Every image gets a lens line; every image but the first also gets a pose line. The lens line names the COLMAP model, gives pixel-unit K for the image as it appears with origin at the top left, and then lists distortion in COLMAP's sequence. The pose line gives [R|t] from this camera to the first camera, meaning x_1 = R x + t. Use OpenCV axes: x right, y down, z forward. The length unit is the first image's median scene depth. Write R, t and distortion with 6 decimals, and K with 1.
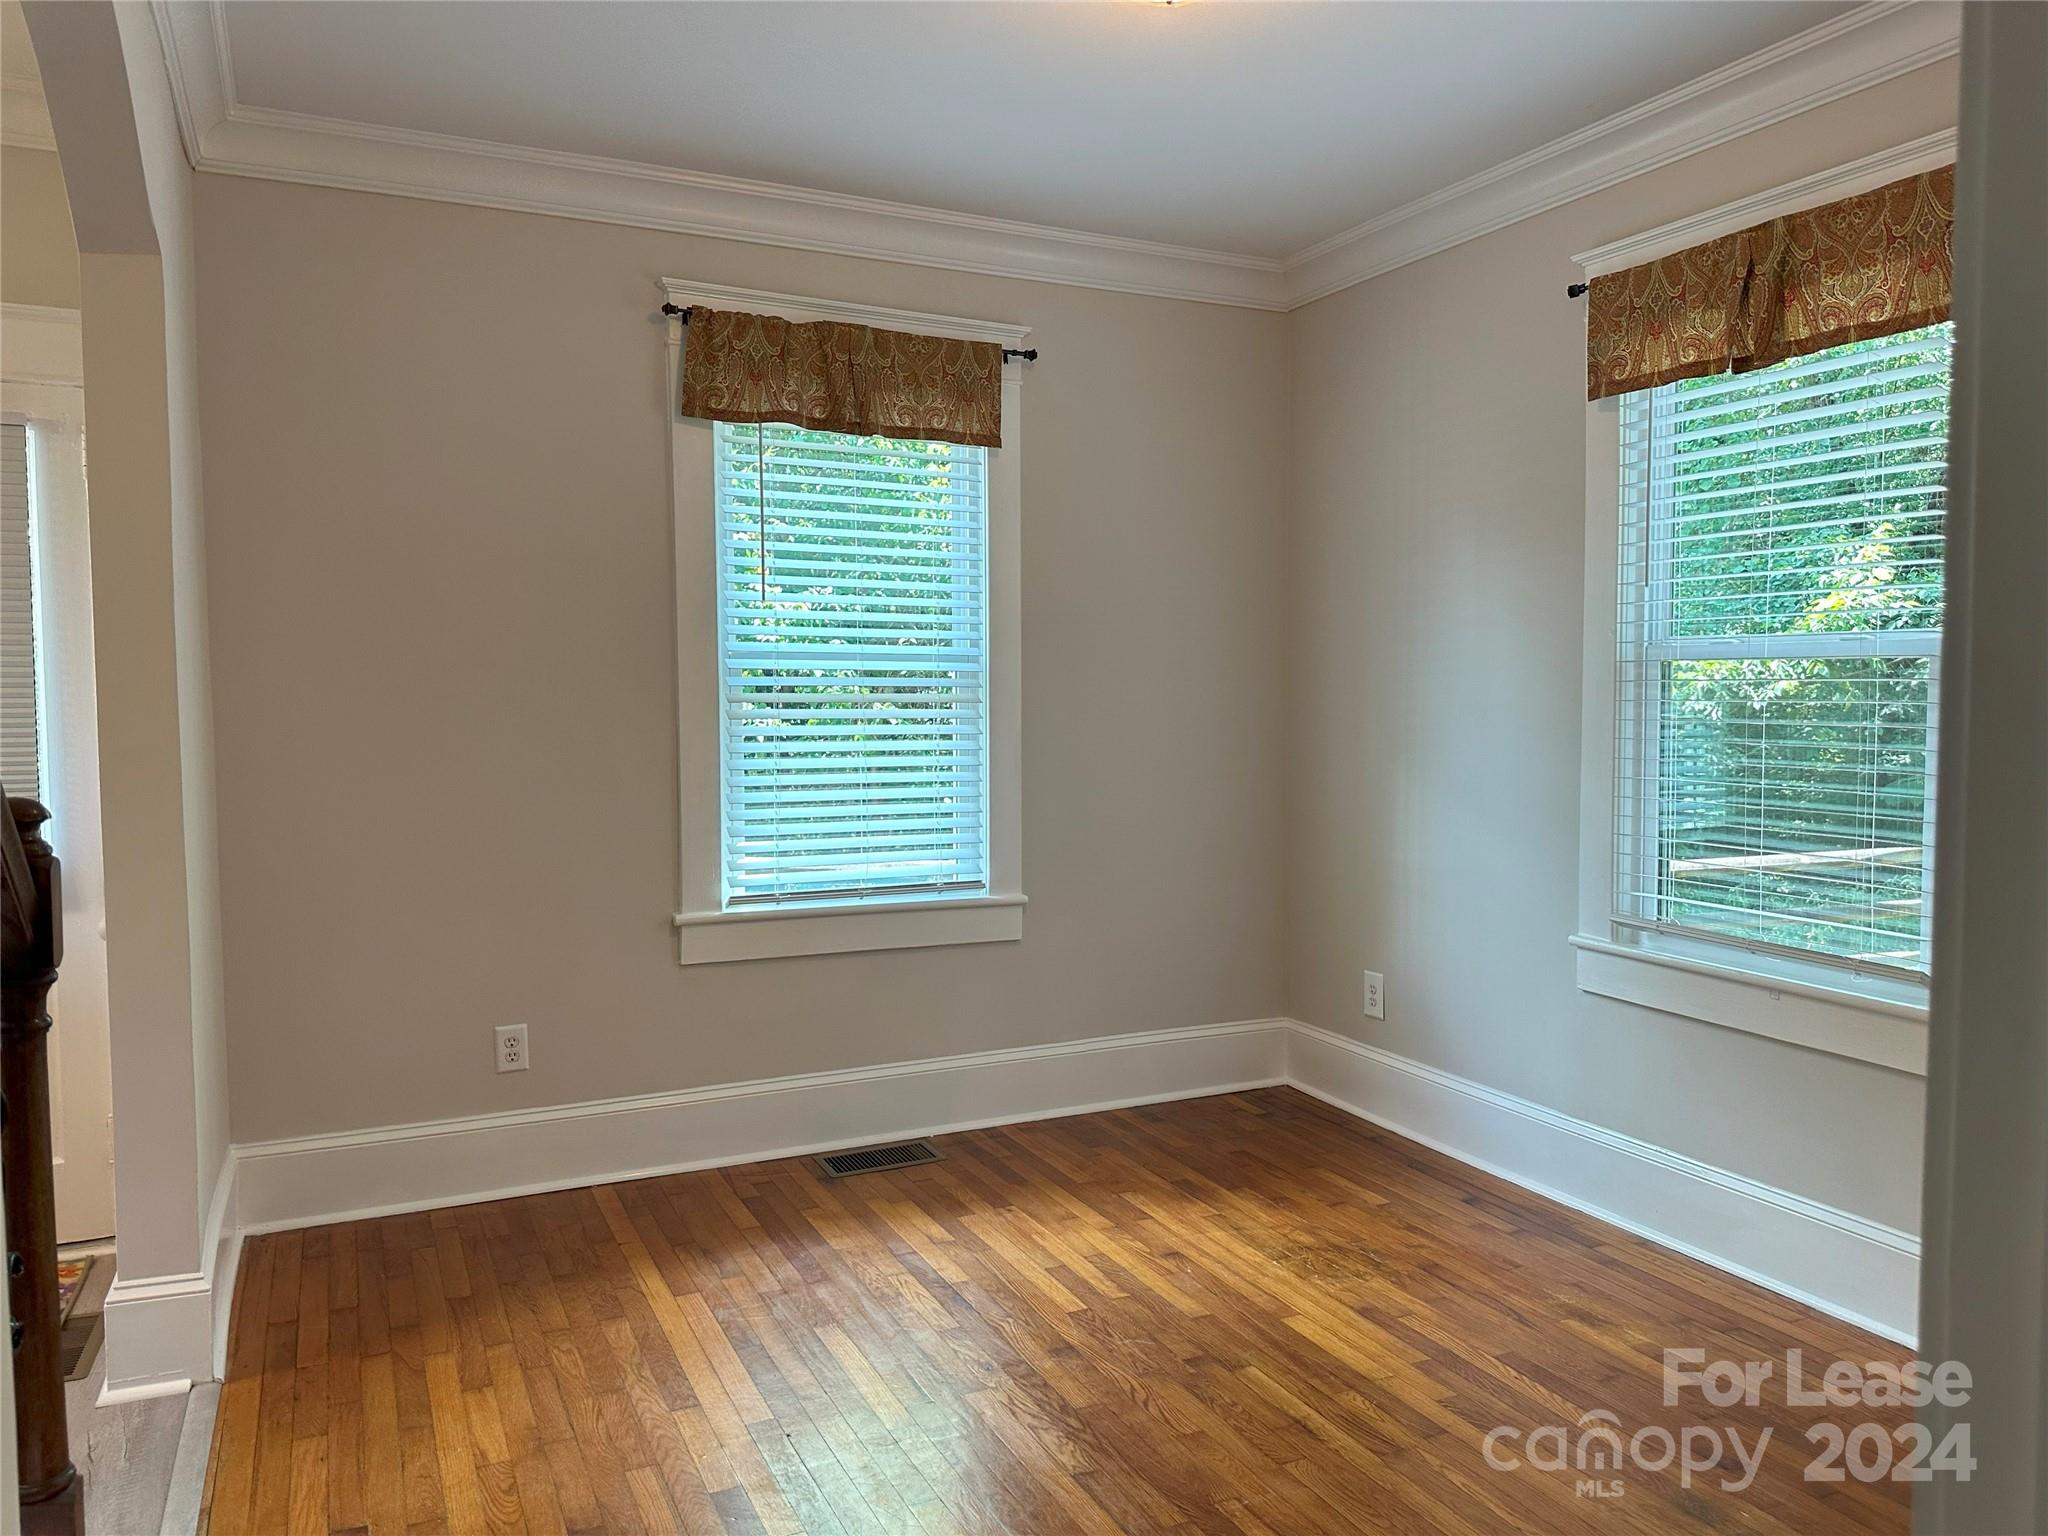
lens RADIAL K [[1421.7, 0, 1024.0], [0, 1421.7, 768.0], [0, 0, 1]] dist [0.097946, -0.168032]
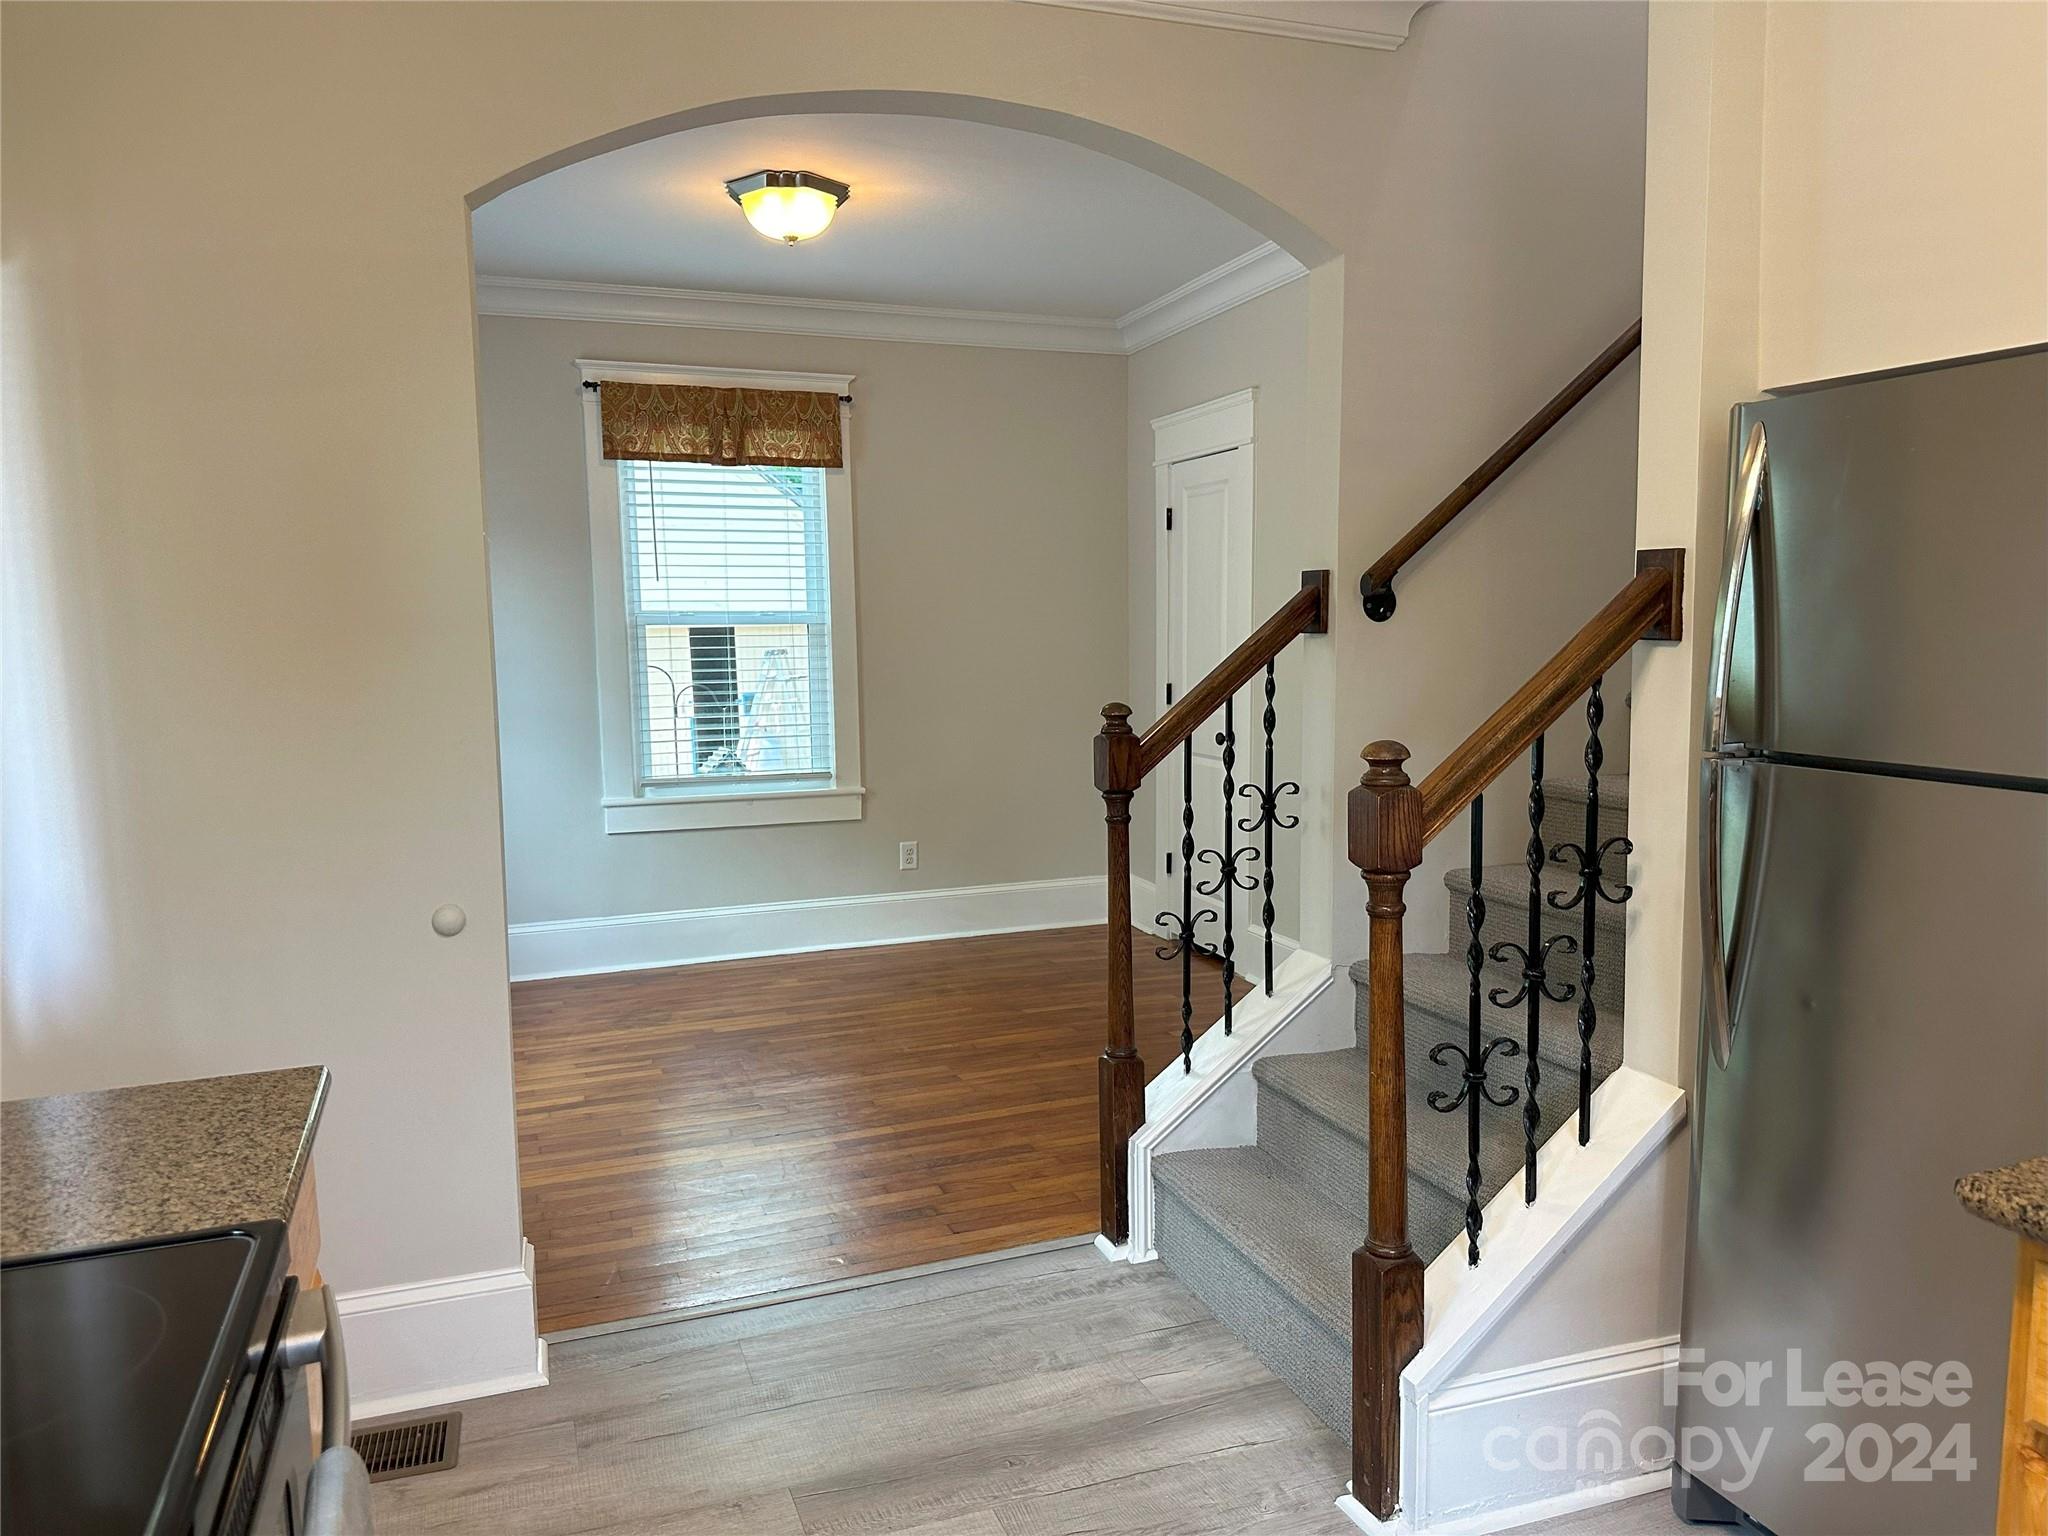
lens RADIAL K [[1421.7, 0, 1024.0], [0, 1421.7, 768.0], [0, 0, 1]] dist [0.097946, -0.168032]
pose [[0.071791, -0.095550, 0.992832, -1.242445], [0.067289, 0.993597, 0.090758, -0.030947], [-0.995147, 0.060291, 0.077761, 0.466696]]
